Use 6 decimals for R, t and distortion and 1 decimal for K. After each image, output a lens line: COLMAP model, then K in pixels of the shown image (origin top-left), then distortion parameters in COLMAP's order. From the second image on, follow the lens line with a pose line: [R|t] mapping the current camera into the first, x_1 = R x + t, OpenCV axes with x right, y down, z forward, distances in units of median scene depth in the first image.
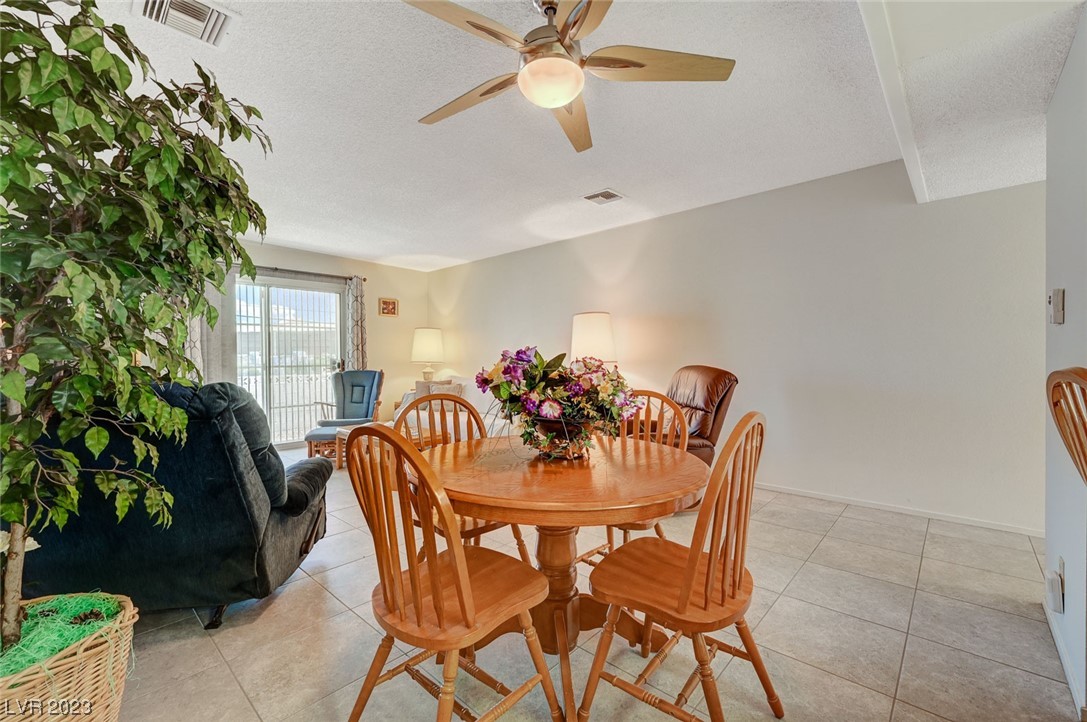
lens RADIAL K [[451.2, 0, 548.2], [0, 451.2, 364.5], [0, 0, 1]] dist [-0.002427, -0.000109]
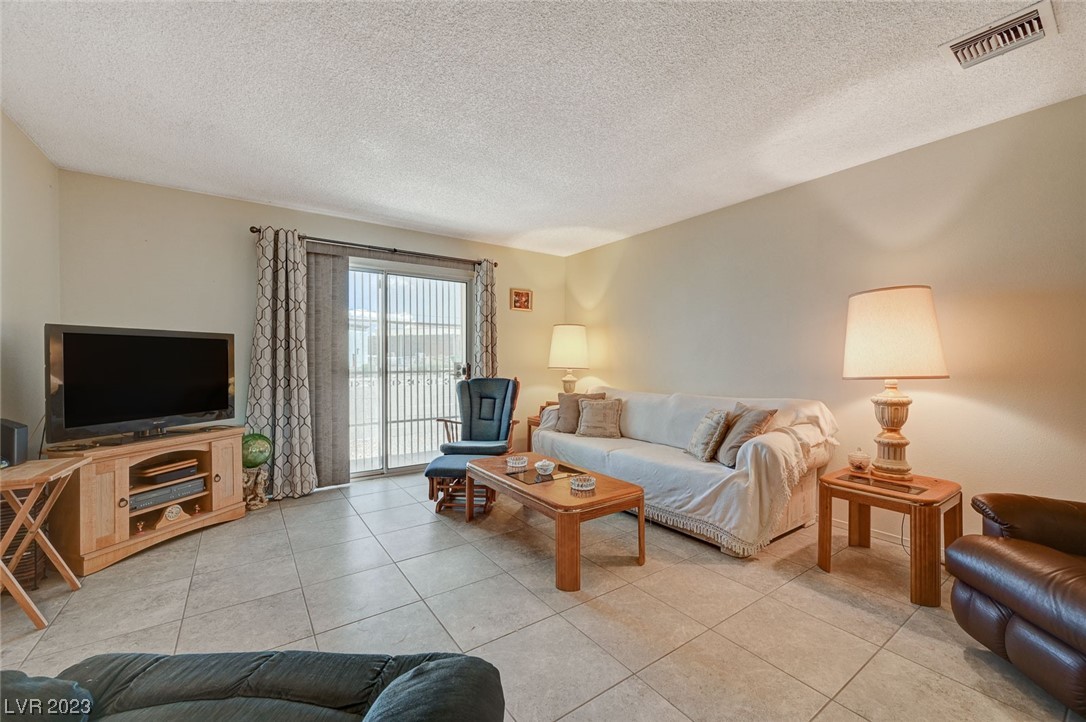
lens RADIAL K [[432.0, 0, 545.0], [0, 432.0, 361.1], [0, 0, 1]] dist [-0.000087, -0.000133]
pose [[0.975898, 0.008676, -0.218056, -0.156655], [-0.011572, 0.999861, -0.012009, -0.008395], [0.217921, 0.014243, 0.975862, 0.279915]]
